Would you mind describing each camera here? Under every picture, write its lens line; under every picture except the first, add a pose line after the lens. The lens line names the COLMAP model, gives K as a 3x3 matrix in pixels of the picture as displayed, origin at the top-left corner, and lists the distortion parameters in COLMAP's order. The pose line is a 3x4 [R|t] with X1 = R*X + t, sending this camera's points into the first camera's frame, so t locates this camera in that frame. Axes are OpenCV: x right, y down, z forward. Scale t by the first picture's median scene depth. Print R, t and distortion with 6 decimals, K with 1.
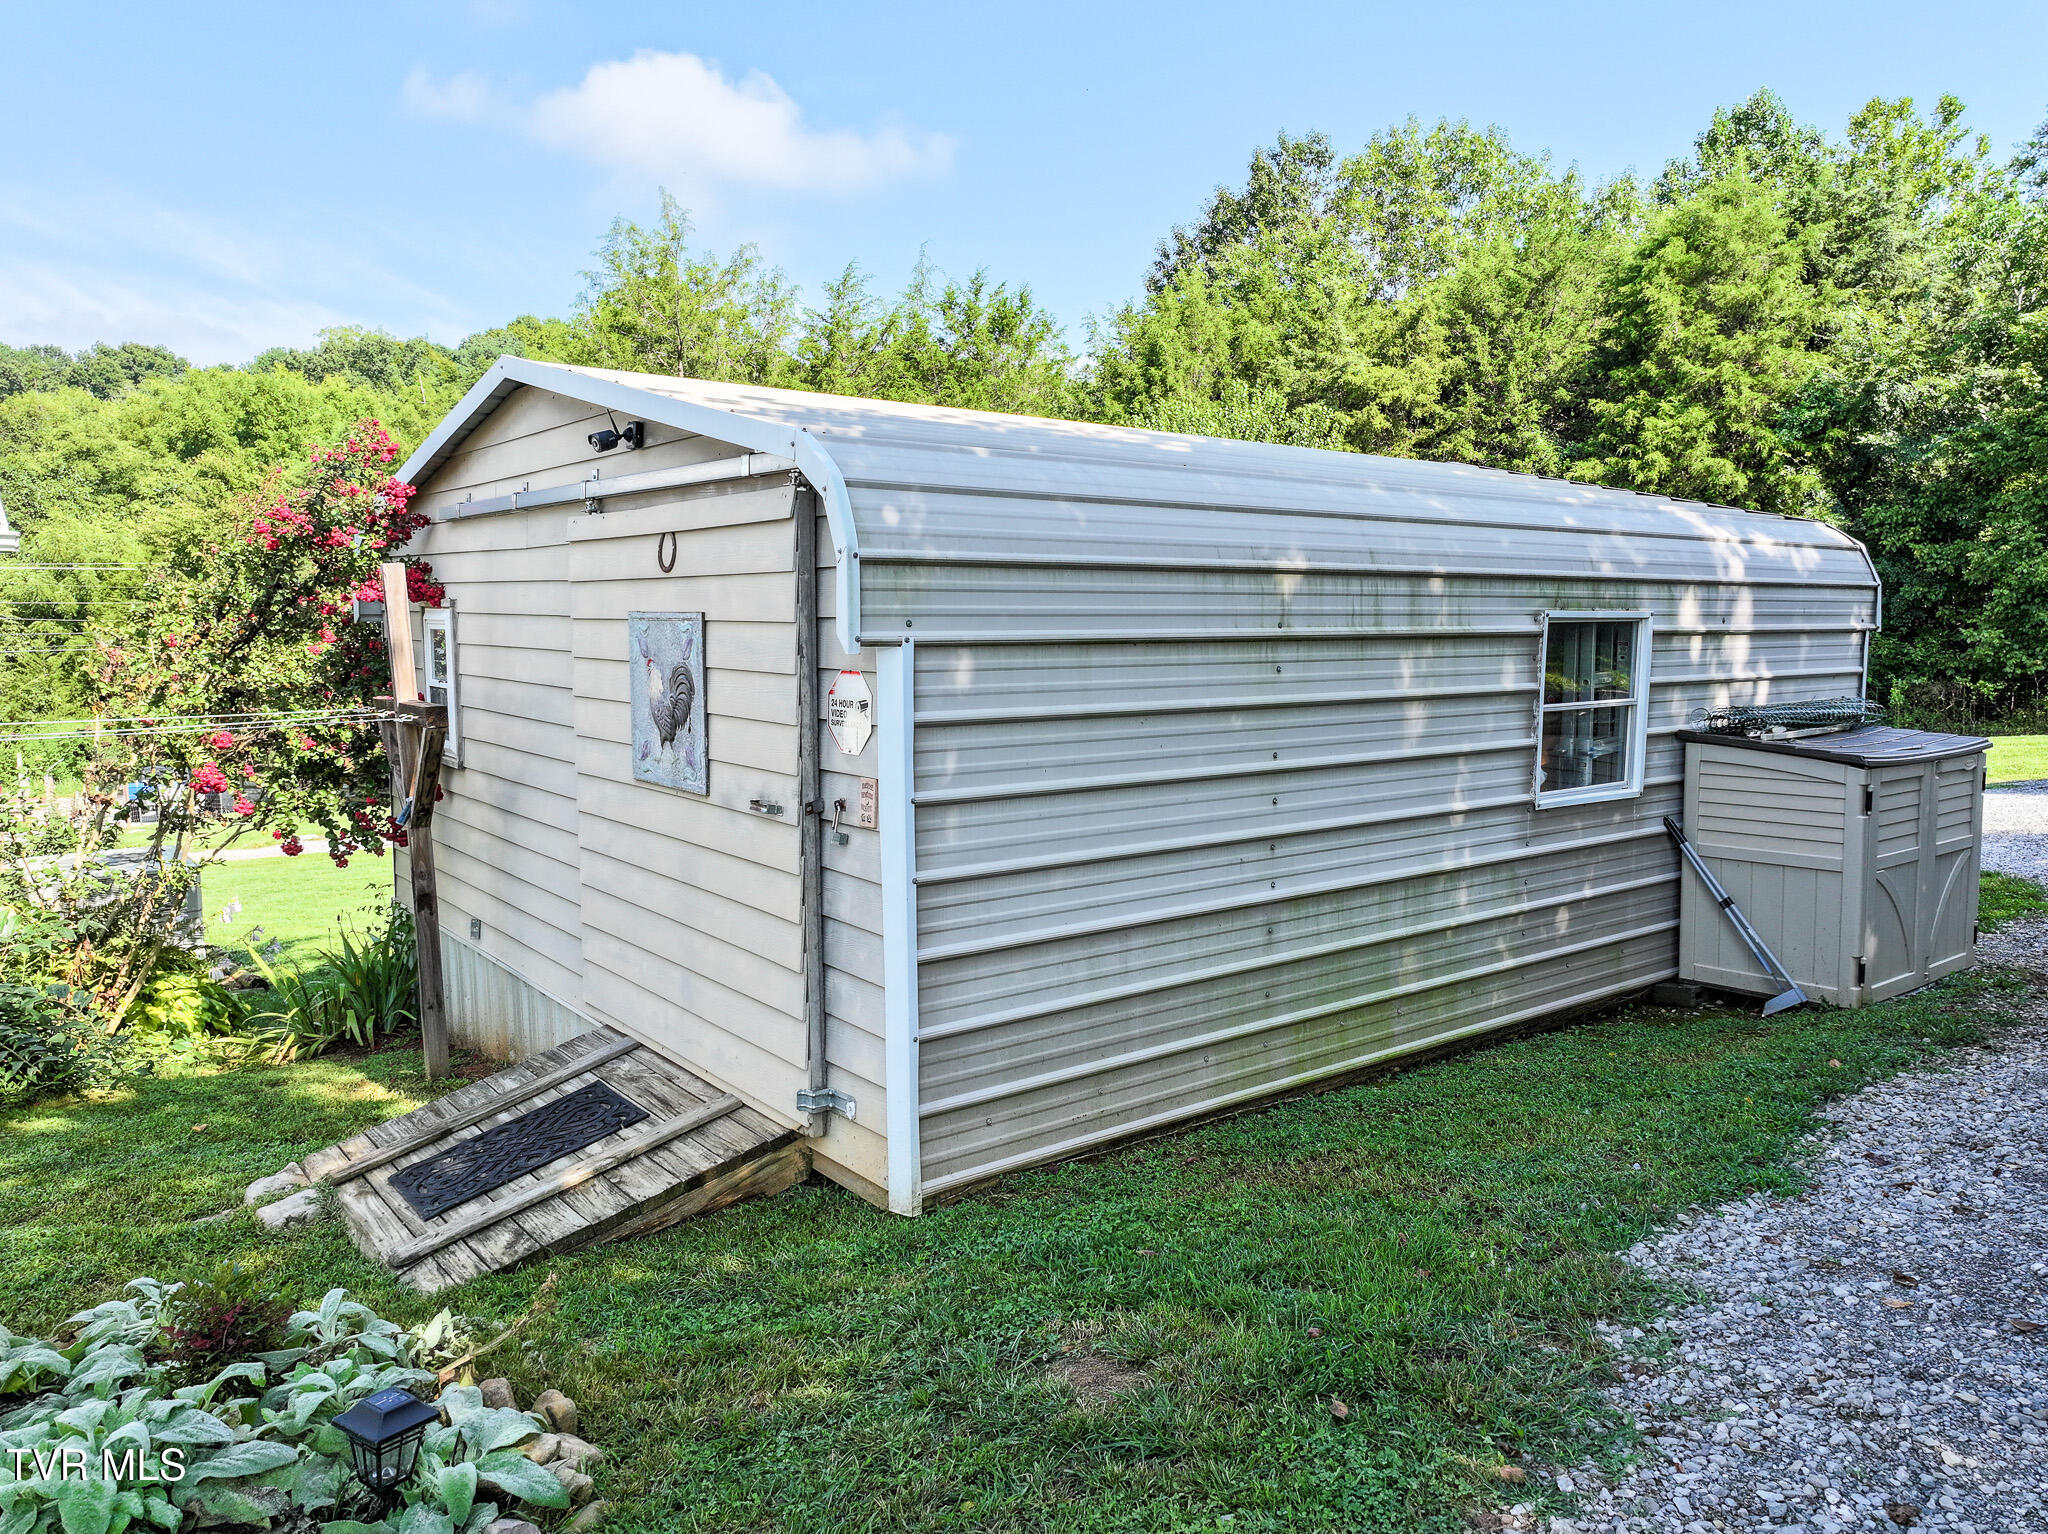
lens RADIAL K [[1440.3, 0, 1030.9], [0, 1440.3, 763.8], [0, 0, 1]] dist [0.005121, 0.003860]
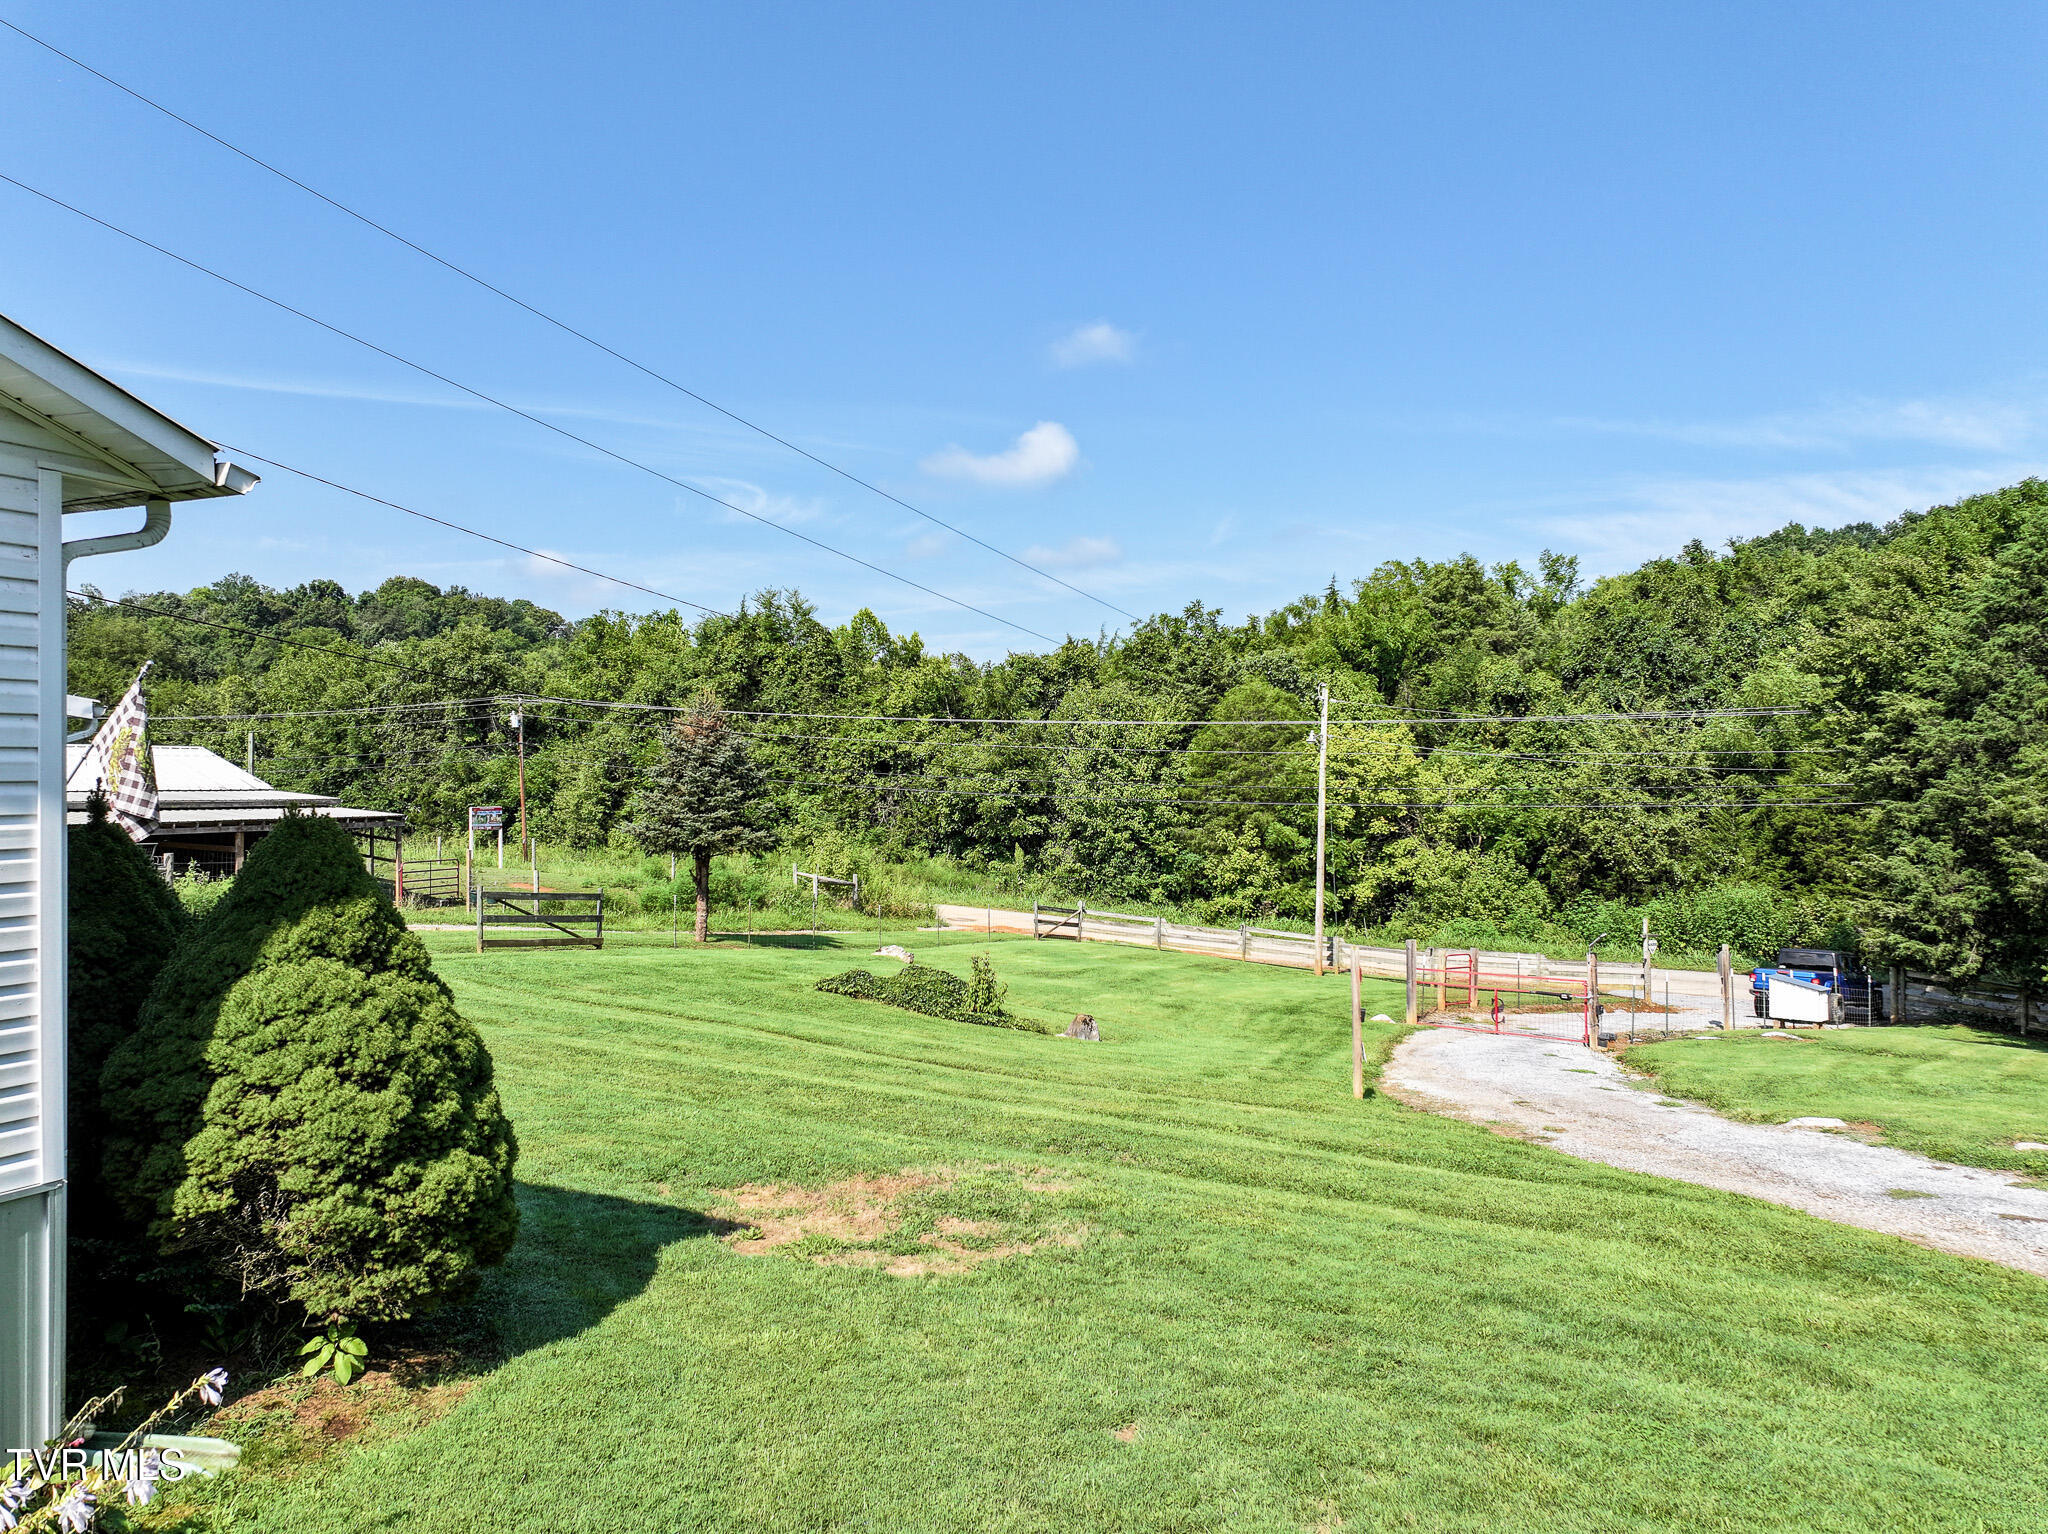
lens RADIAL K [[1440.3, 0, 1030.9], [0, 1440.3, 763.8], [0, 0, 1]] dist [0.005121, 0.003860]
pose [[0.435683, -0.012139, -0.900018, -0.077641], [-0.093867, 0.993844, -0.058844, -0.013379], [0.895192, 0.110119, 0.431862, 0.280934]]
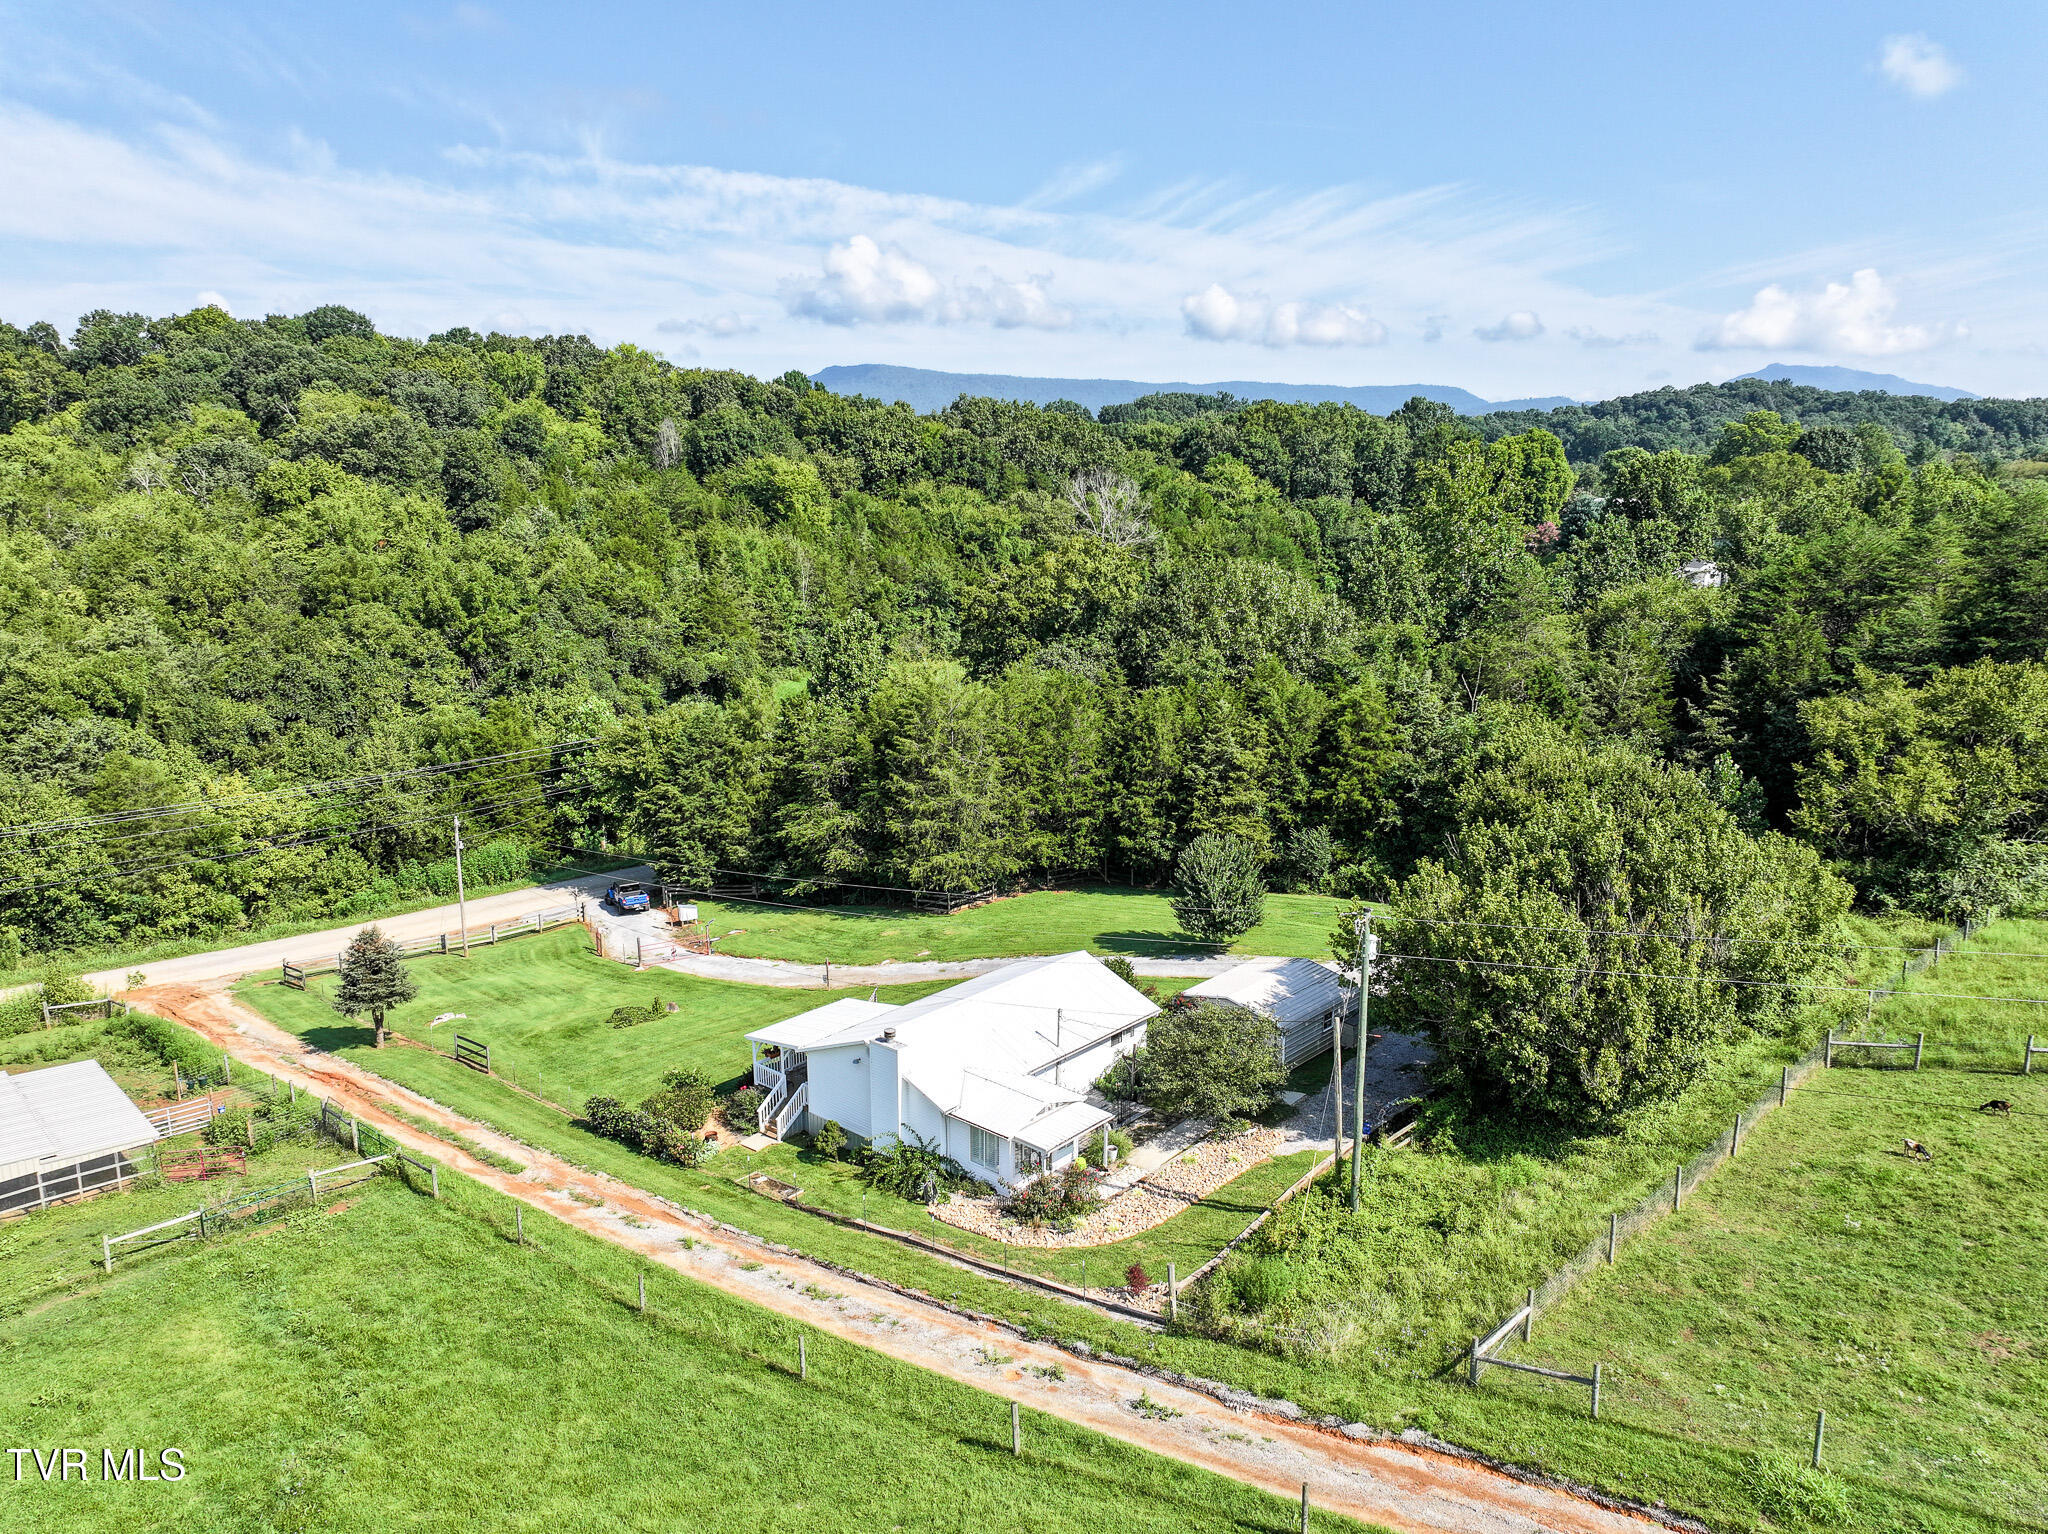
lens RADIAL K [[1434.0, 0, 1031.3], [0, 1434.0, 762.8], [0, 0, 1]] dist [0.003716, 0.004302]
pose [[0.982570, -0.041729, 0.181149, -0.433438], [0.022832, 0.994192, 0.105174, -0.376268], [-0.184486, -0.099205, 0.977816, -1.052358]]
